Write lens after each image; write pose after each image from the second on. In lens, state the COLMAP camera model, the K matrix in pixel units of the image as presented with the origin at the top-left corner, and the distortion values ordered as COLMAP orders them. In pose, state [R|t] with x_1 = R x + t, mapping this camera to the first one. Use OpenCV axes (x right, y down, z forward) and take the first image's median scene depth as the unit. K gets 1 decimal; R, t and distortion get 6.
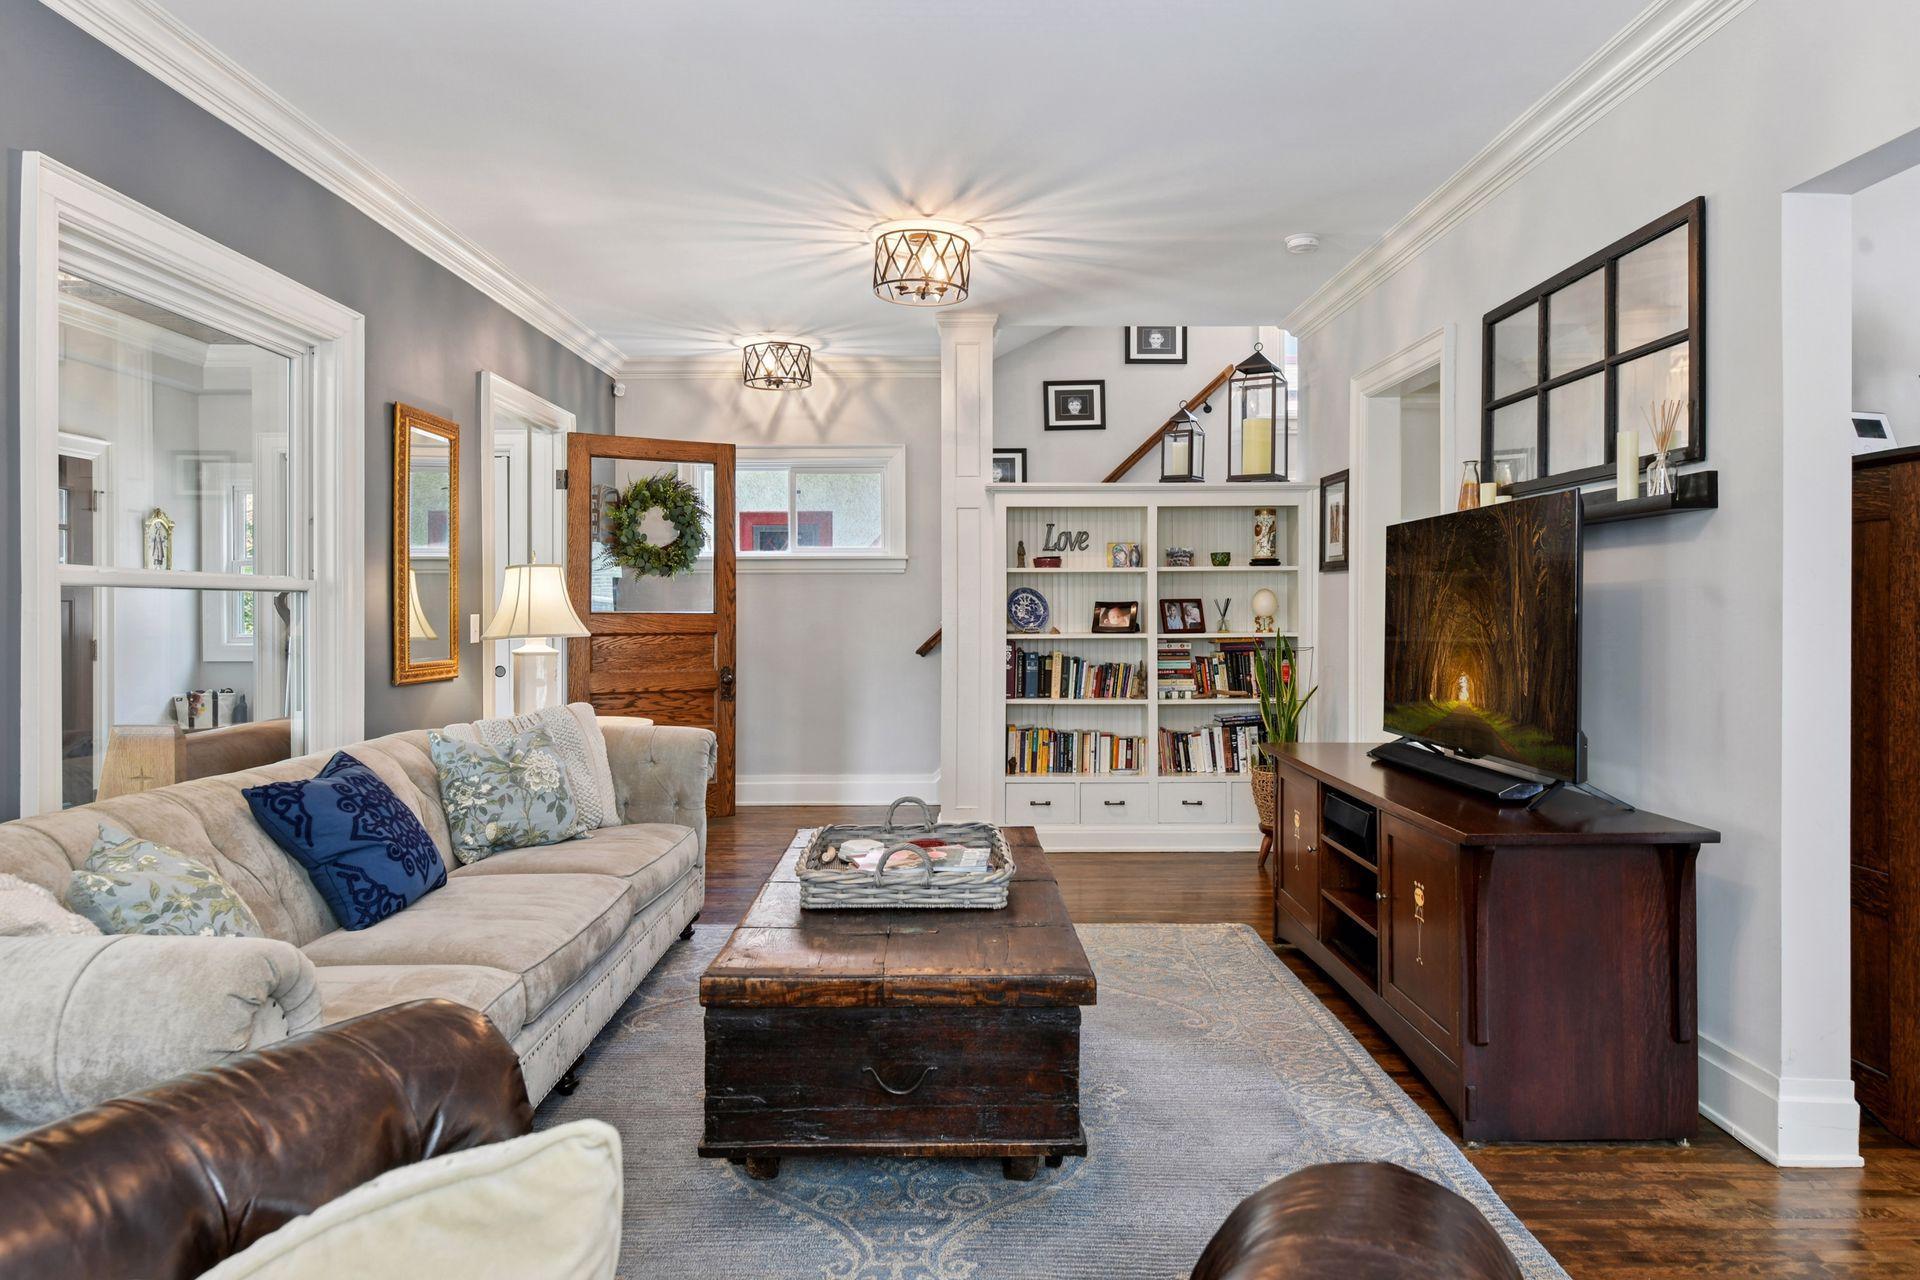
lens RADIAL K [[1152.7, 0, 963.0], [0, 1152.7, 616.5], [0, 0, 1]] dist [-0.001046, -0.000356]
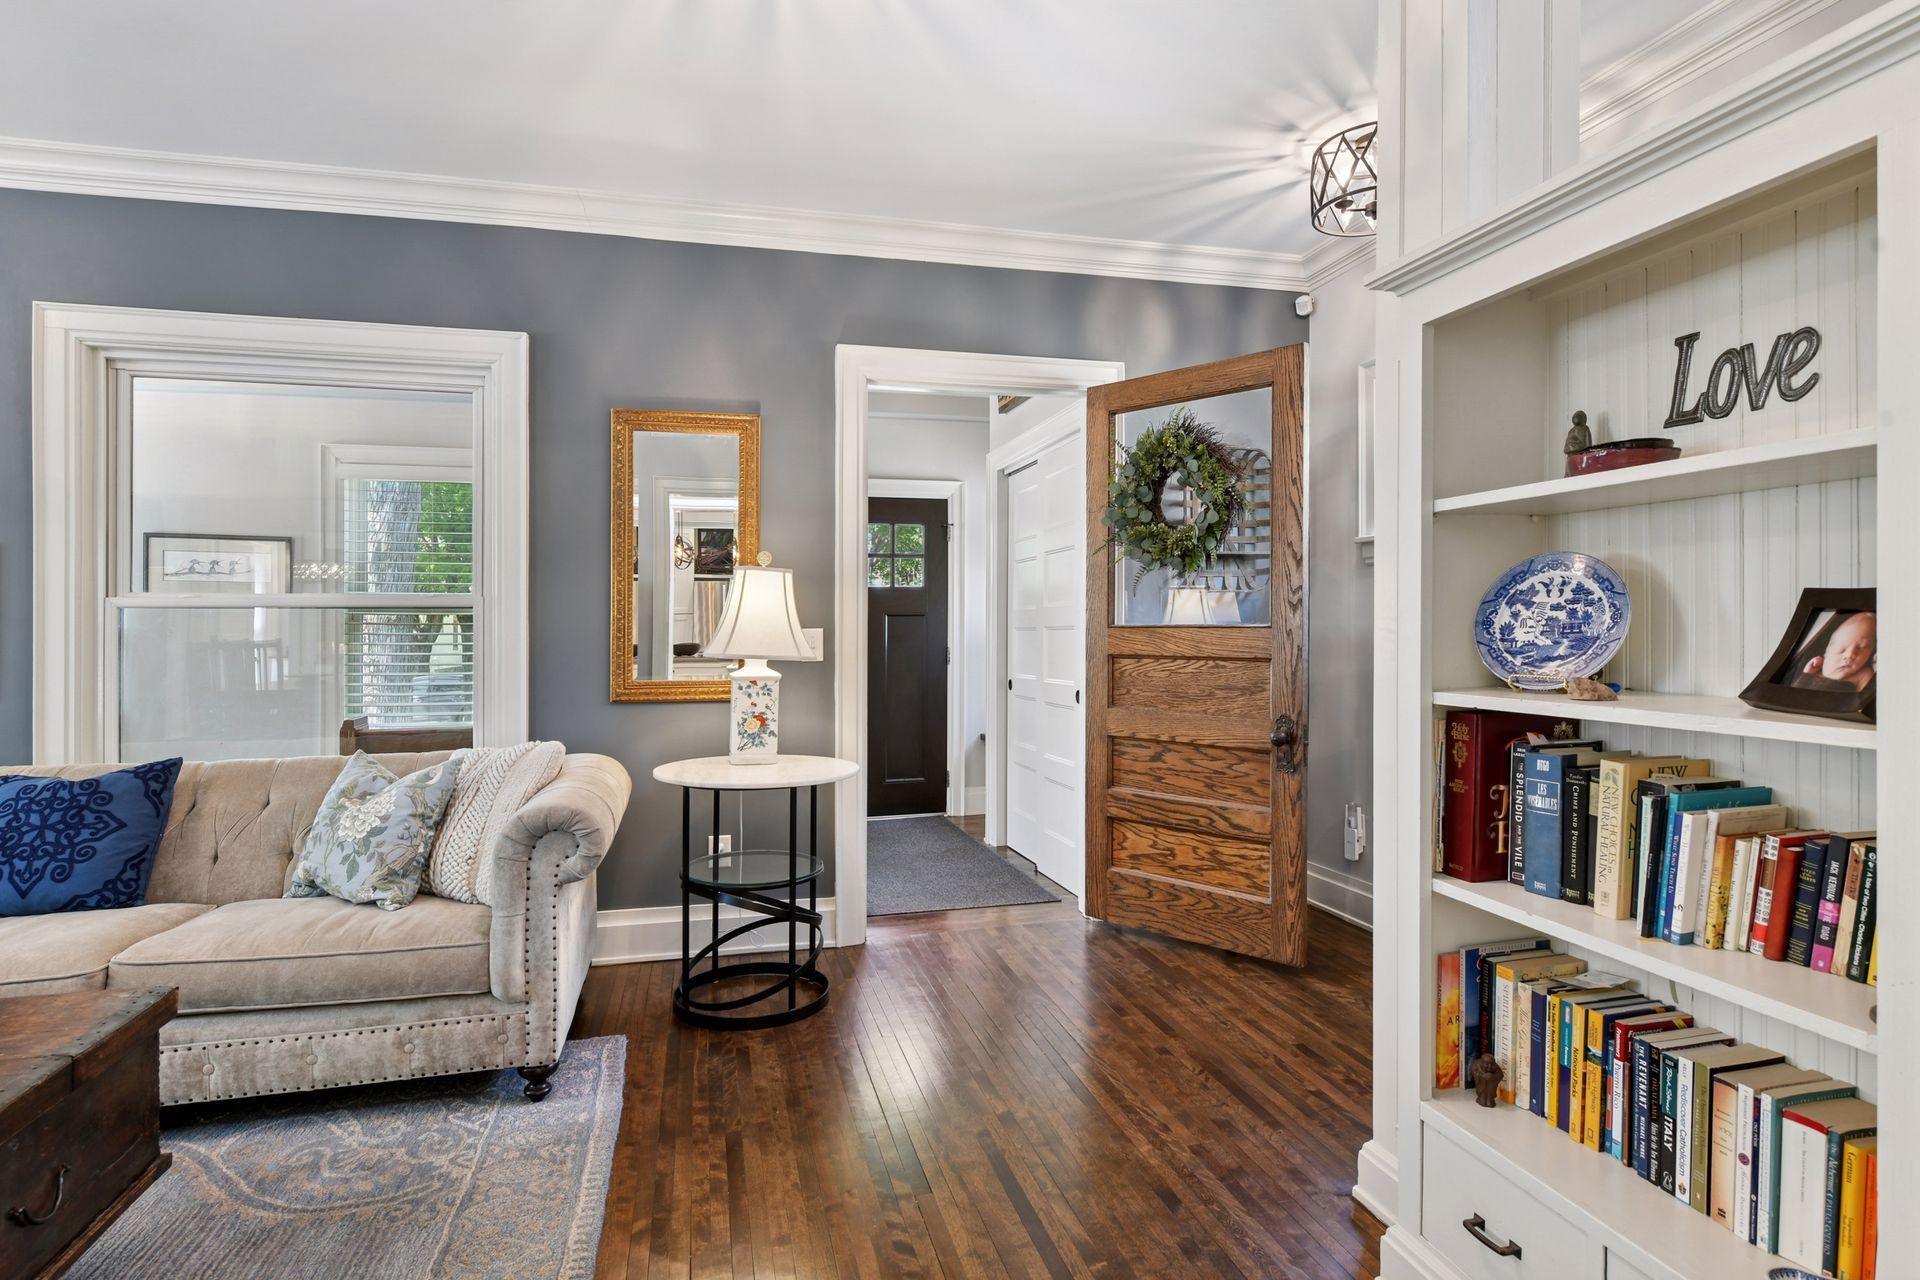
lens RADIAL K [[1012.5, 0, 965.5], [0, 1012.5, 629.7], [0, 0, 1]] dist [-0.003116, -0.000328]
pose [[0.250755, 0.005904, -0.968033, 0.291071], [-0.000968, 0.999982, 0.005848, -0.004745], [0.968050, -0.000530, 0.250756, 0.772480]]
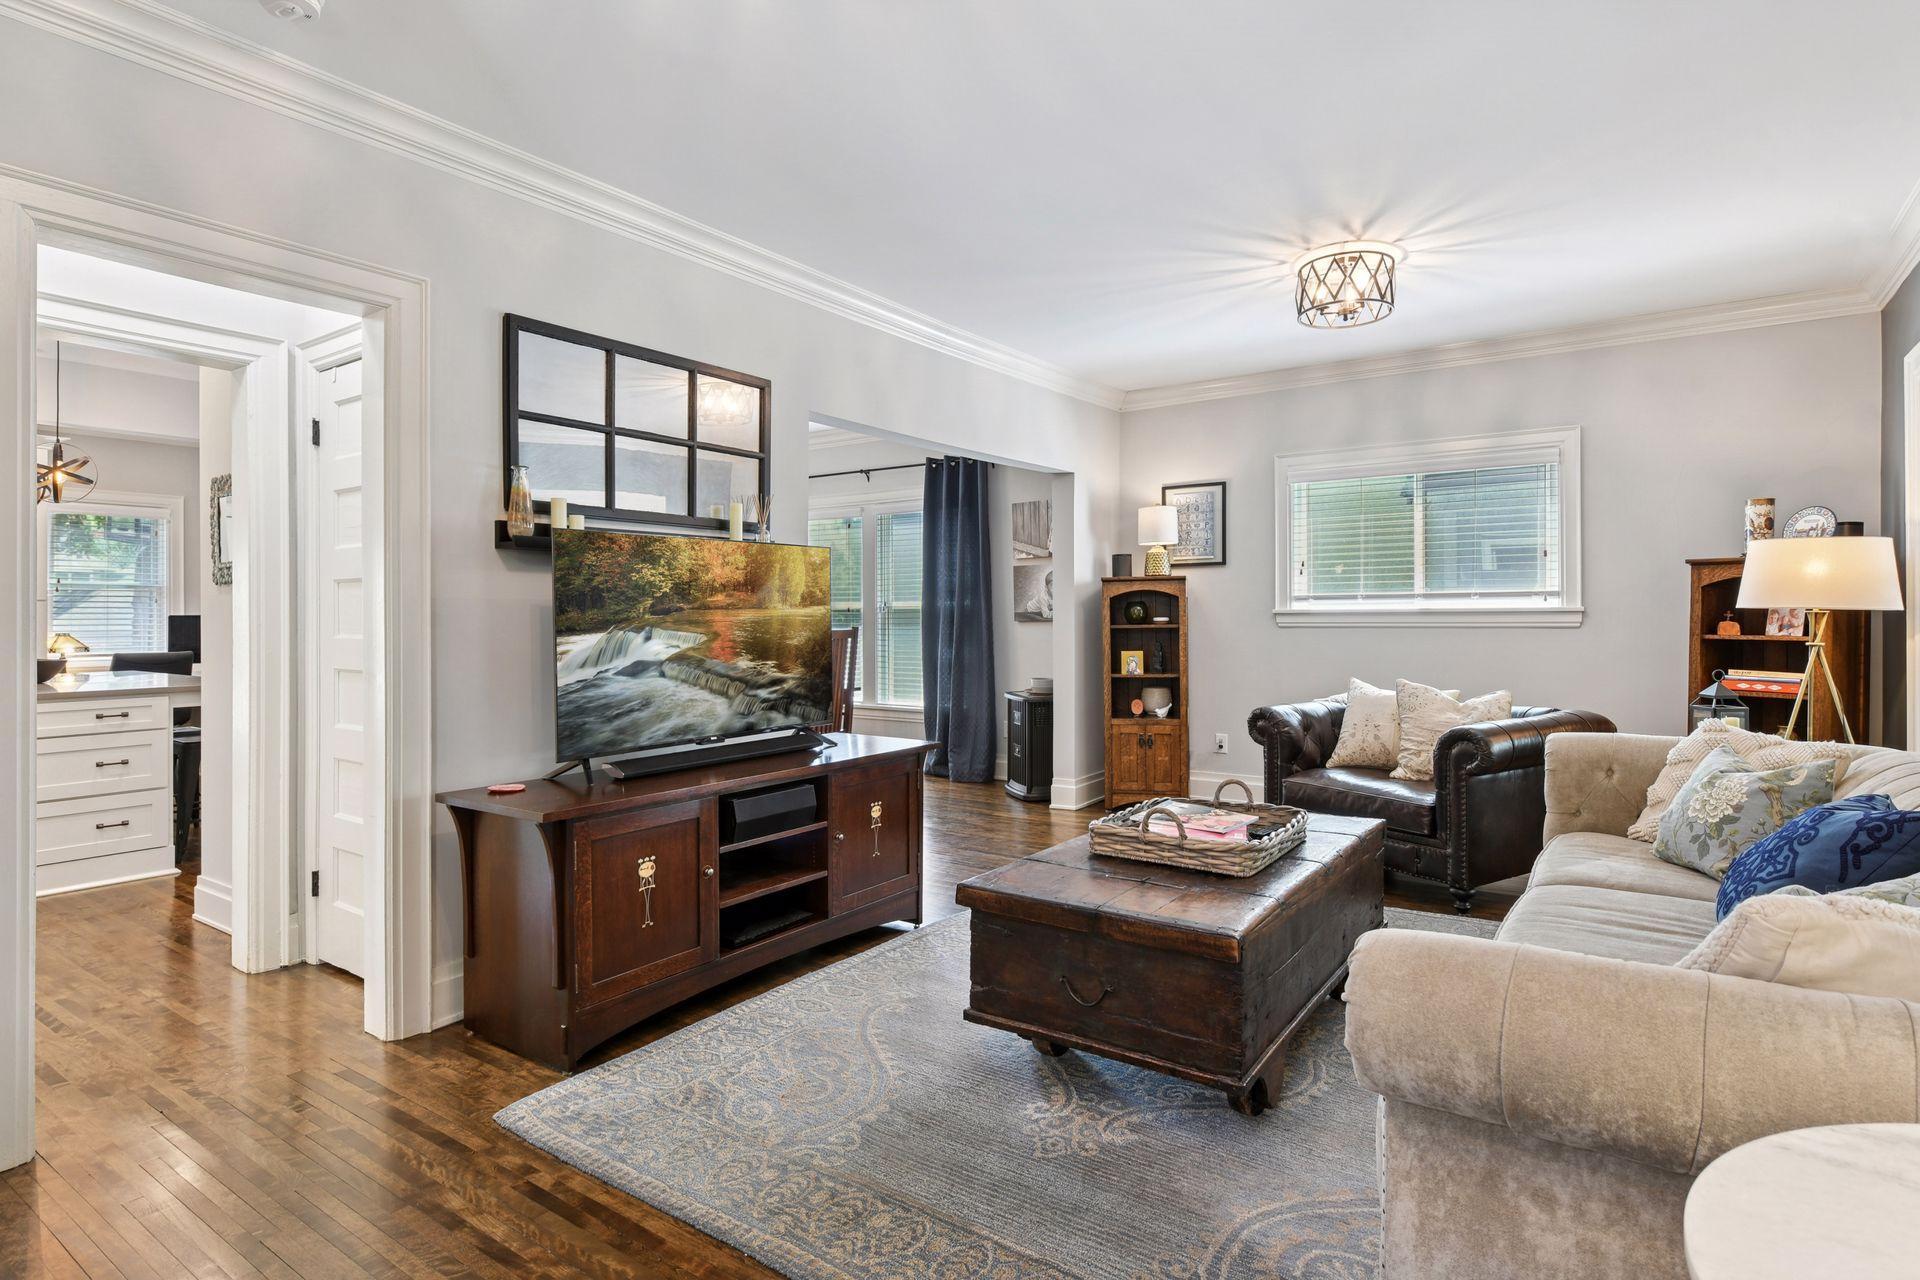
lens RADIAL K [[998.7, 0, 956.4], [0, 998.7, 610.7], [0, 0, 1]] dist [-0.001290, 0.000170]
pose [[-0.819926, 0.010328, 0.572377, -0.212040], [0.012409, 0.999923, -0.000267, -0.006890], [-0.572335, 0.006884, -0.819991, 0.961497]]
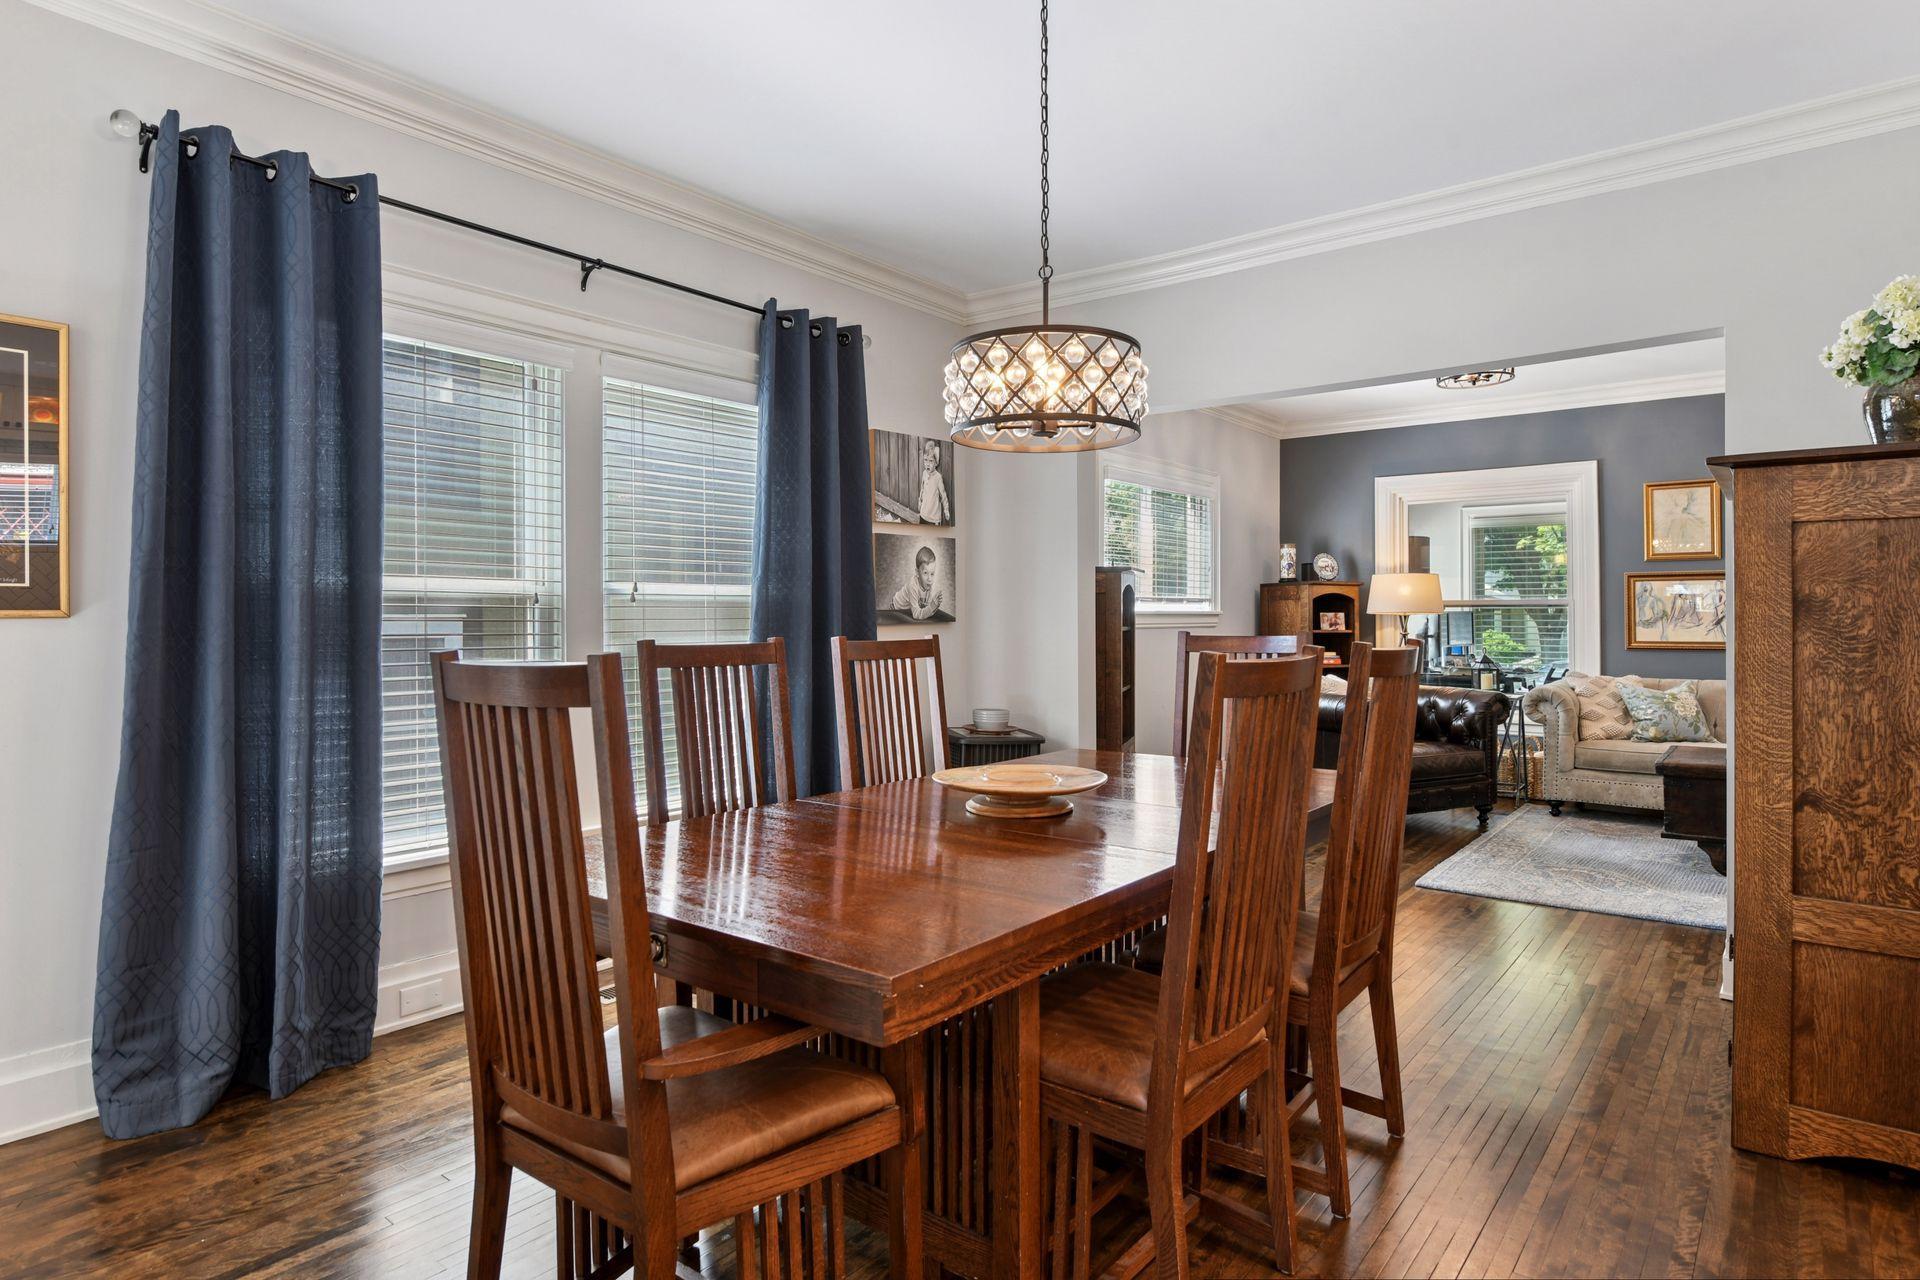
lens RADIAL K [[1024.4, 0, 959.7], [0, 1024.4, 613.3], [0, 0, 1]] dist [-0.004272, -0.001816]
pose [[-0.623081, 0.001618, -0.782156, 0.998113], [-0.001901, 0.999992, 0.003583, -0.004436], [0.782155, 0.003719, -0.623072, 0.429906]]
